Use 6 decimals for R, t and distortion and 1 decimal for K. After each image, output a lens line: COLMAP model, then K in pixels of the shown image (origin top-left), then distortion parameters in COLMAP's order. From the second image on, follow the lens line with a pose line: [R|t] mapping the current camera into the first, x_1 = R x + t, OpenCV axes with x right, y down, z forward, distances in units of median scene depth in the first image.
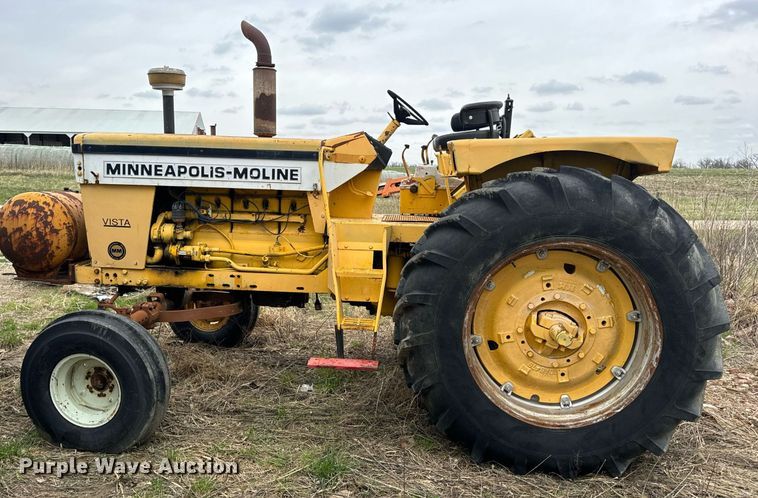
lens RADIAL K [[584.3, 0, 354.0], [0, 584.3, 249.3], [0, 0, 1]] dist [0.126940, -0.248046]
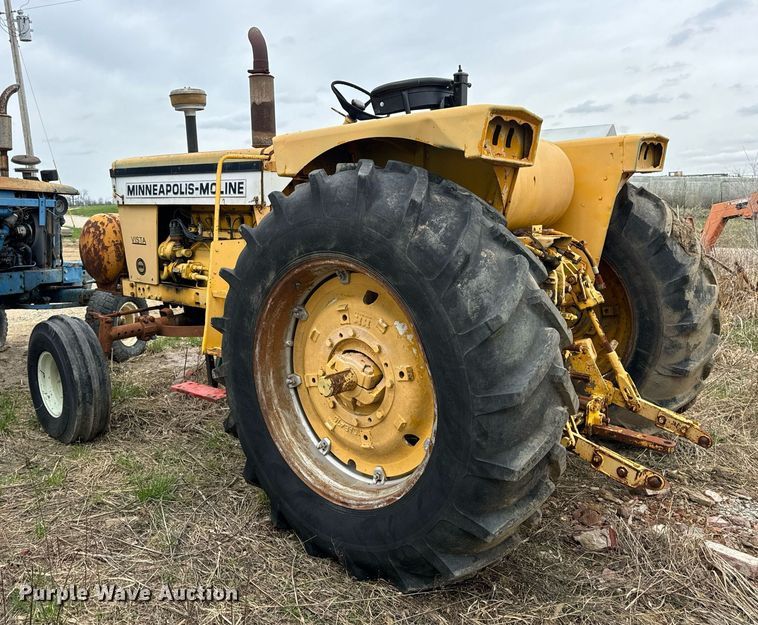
lens RADIAL K [[680.6, 0, 367.1], [0, 680.6, 299.1], [0, 0, 1]] dist [0.143891, -0.328058]
pose [[0.806871, 0.050943, -0.588527, 0.857048], [-0.041729, 0.998701, 0.029238, 0.009613], [0.589252, 0.000967, 0.807949, 0.297212]]
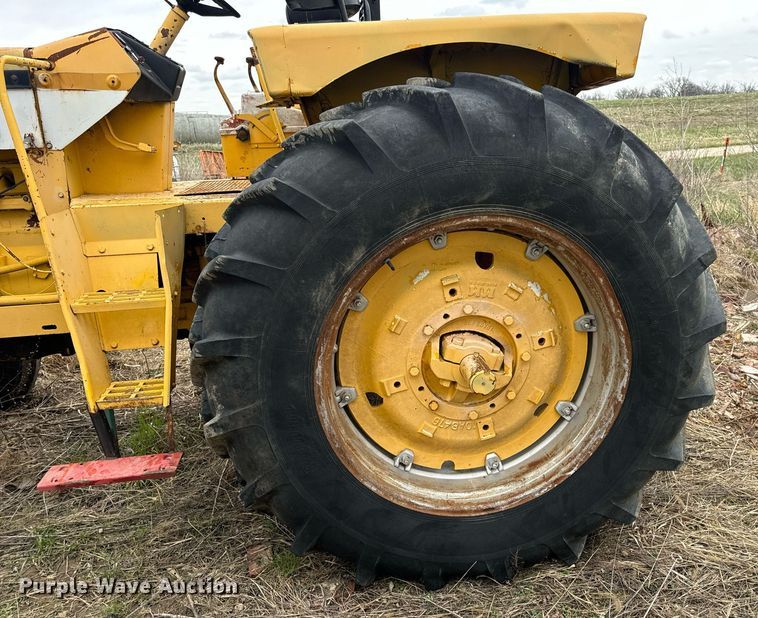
lens RADIAL K [[616.3, 0, 437.0], [0, 616.3, 331.9], [0, 0, 1]] dist [0.112930, -0.134864]
pose [[0.963834, -0.134268, 0.230208, 0.163913], [0.086744, 0.974829, 0.205387, -0.027965], [-0.251990, -0.177990, 0.951220, 0.404481]]
